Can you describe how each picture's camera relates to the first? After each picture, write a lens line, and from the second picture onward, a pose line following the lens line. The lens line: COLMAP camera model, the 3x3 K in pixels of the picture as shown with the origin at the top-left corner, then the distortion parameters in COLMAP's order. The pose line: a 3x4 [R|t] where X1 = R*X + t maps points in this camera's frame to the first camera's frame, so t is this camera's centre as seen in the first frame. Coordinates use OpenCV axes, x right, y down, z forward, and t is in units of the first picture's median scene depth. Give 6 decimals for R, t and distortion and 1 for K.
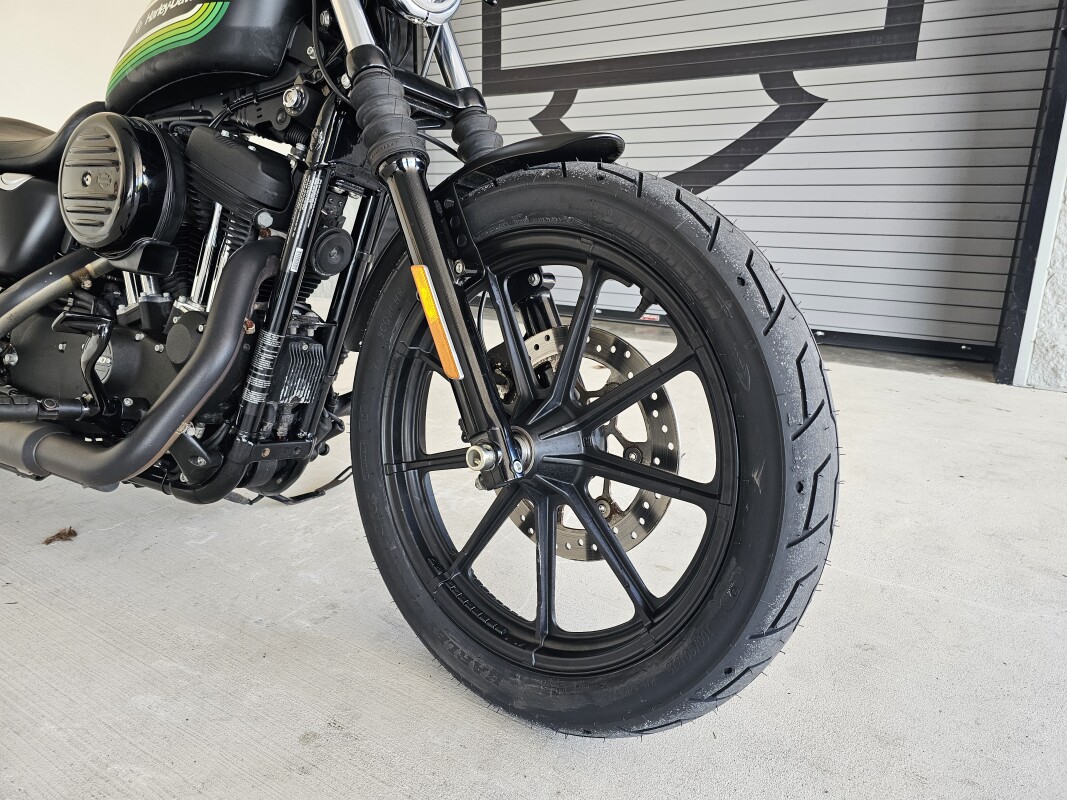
lens RADIAL K [[729.6, 0, 533.9], [0, 729.6, 391.7], [0, 0, 1]] dist [0.058313, -0.054761]
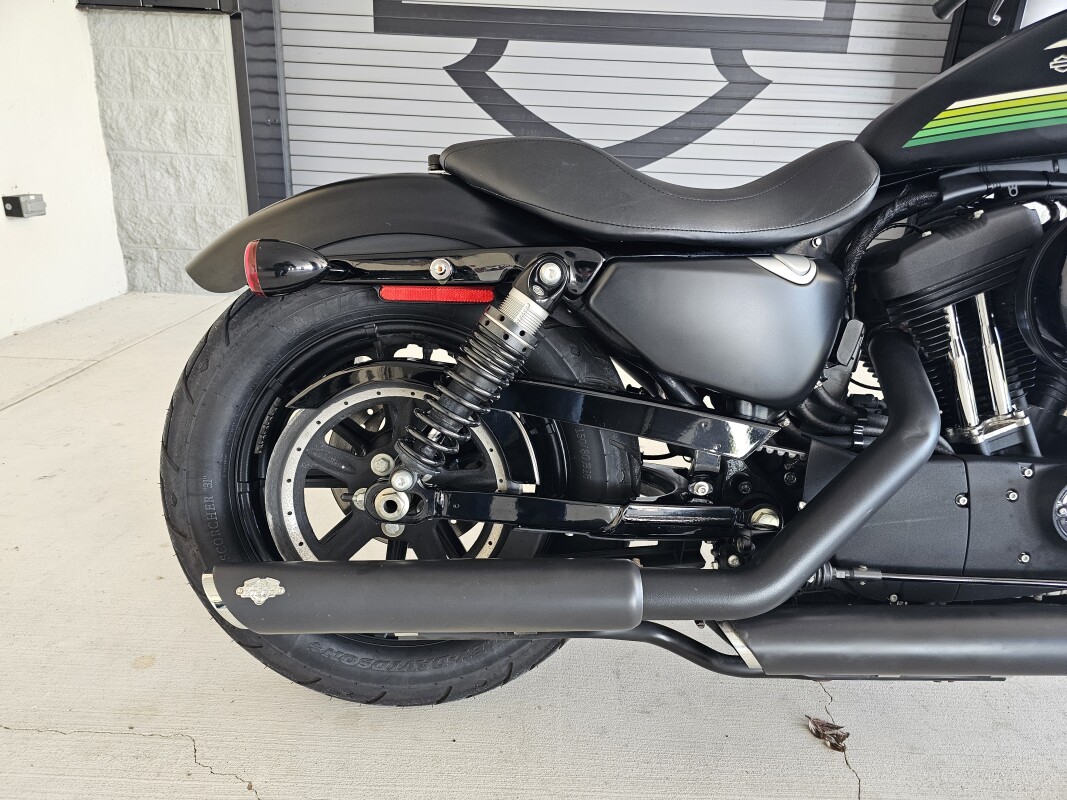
lens RADIAL K [[729.6, 0, 534.8], [0, 729.6, 402.1], [0, 0, 1]] dist [0.058313, -0.054761]
pose [[0.839814, -0.163407, 0.517698, -1.620235], [0.107380, 0.984783, 0.136646, -0.354540], [-0.532149, -0.059167, 0.844581, 0.736110]]
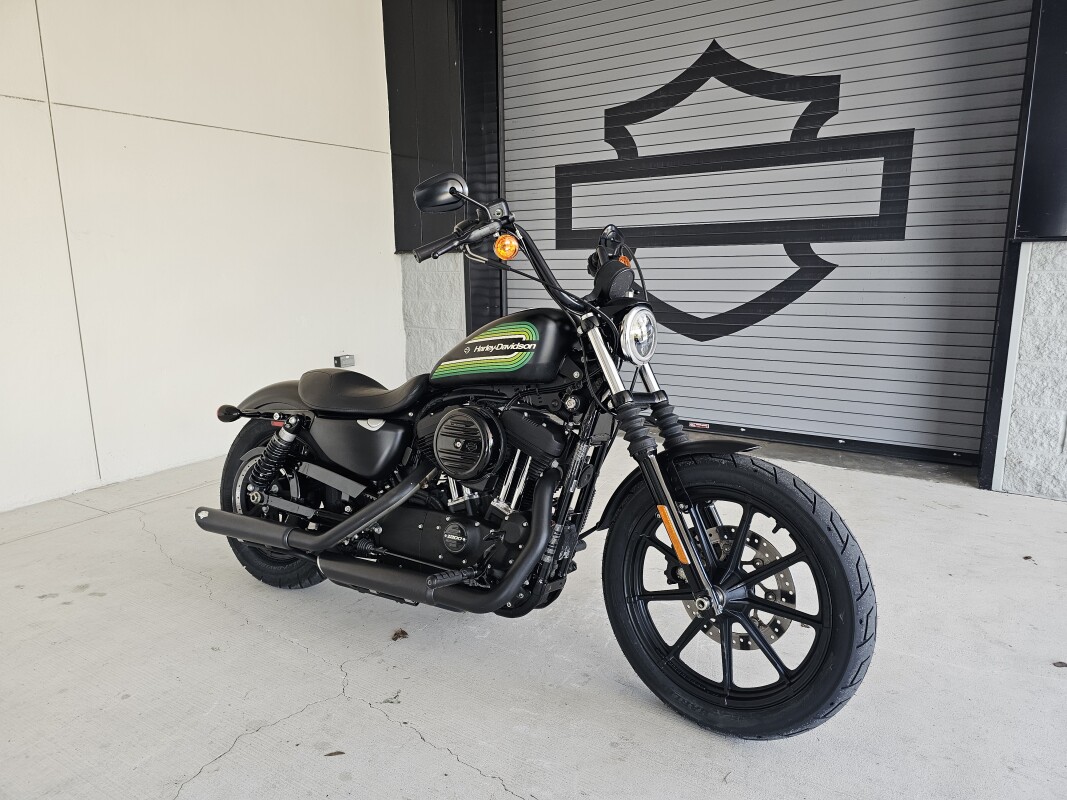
lens RADIAL K [[729.6, 0, 538.8], [0, 729.6, 400.6], [0, 0, 1]] dist [0.058313, -0.054761]
pose [[0.999620, -0.027143, -0.004811, -0.394089], [0.026812, 0.997894, -0.059062, -0.287870], [0.006404, 0.058910, 0.998243, -0.867371]]
